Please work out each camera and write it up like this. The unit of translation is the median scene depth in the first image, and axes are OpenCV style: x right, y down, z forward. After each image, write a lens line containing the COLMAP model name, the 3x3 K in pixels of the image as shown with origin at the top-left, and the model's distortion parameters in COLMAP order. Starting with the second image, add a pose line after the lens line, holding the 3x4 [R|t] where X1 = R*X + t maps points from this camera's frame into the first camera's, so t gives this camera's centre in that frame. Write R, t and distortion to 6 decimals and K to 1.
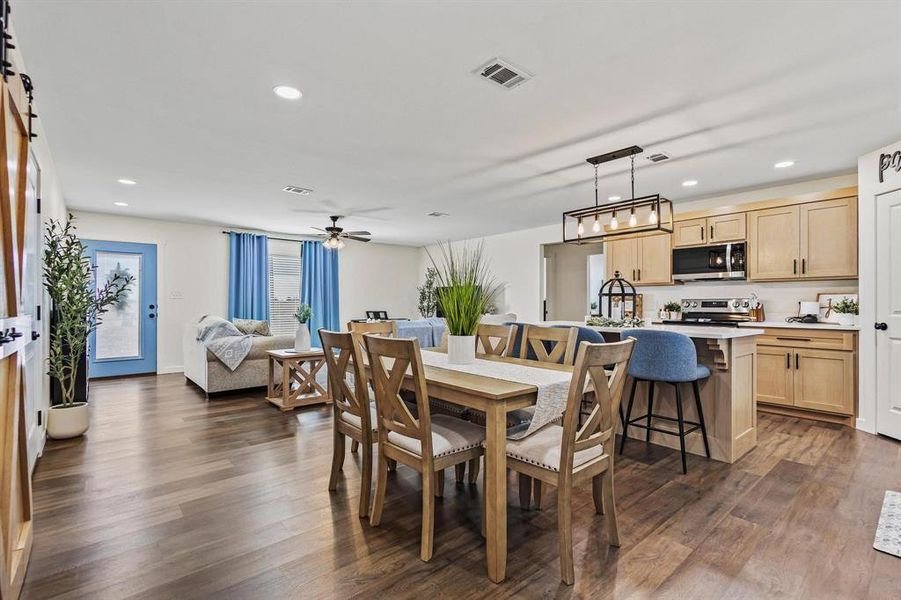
lens RADIAL K [[413.0, 0, 450.7], [0, 413.0, 299.2], [0, 0, 1]] dist [0.007852, -0.002322]
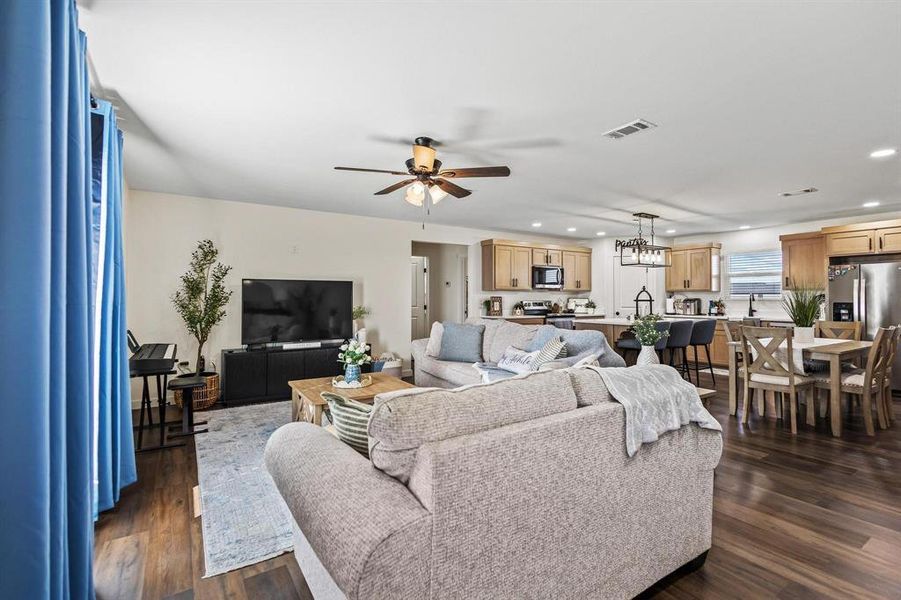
lens RADIAL K [[413.0, 0, 455.5], [0, 413.0, 292.7], [0, 0, 1]] dist [0.007852, -0.002322]
pose [[0.121783, 0.011359, 0.992492, -1.182646], [-0.010622, 0.999892, -0.010140, -0.015196], [-0.992500, -0.009308, 0.121891, 1.389435]]
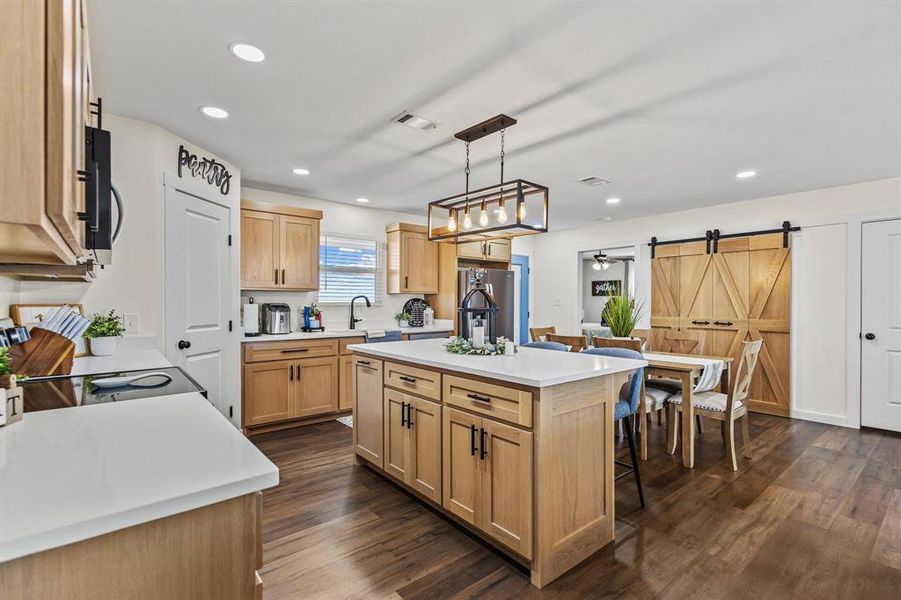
lens RADIAL K [[413.0, 0, 456.7], [0, 413.0, 305.0], [0, 0, 1]] dist [0.007852, -0.002322]
pose [[-0.999919, -0.003422, 0.012251, 0.390517], [-0.003436, 0.999994, -0.001090, -0.016547], [-0.012247, -0.001132, -0.999924, 1.592584]]
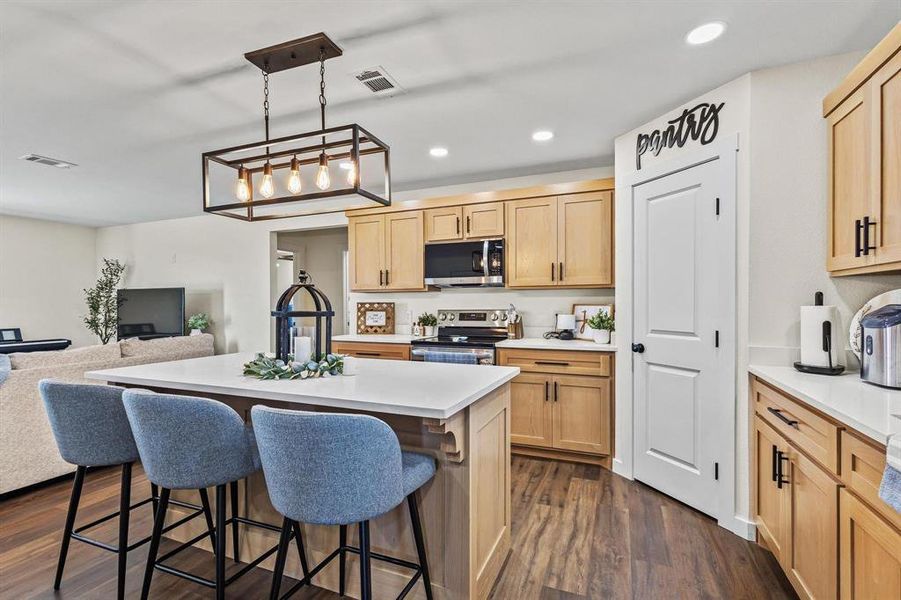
lens RADIAL K [[413.0, 0, 451.4], [0, 413.0, 305.9], [0, 0, 1]] dist [0.007852, -0.002322]
pose [[0.891670, -0.010790, 0.452556, 0.297839], [0.003245, 0.999843, 0.017445, -0.027676], [-0.452673, -0.014086, 0.891565, 0.383294]]
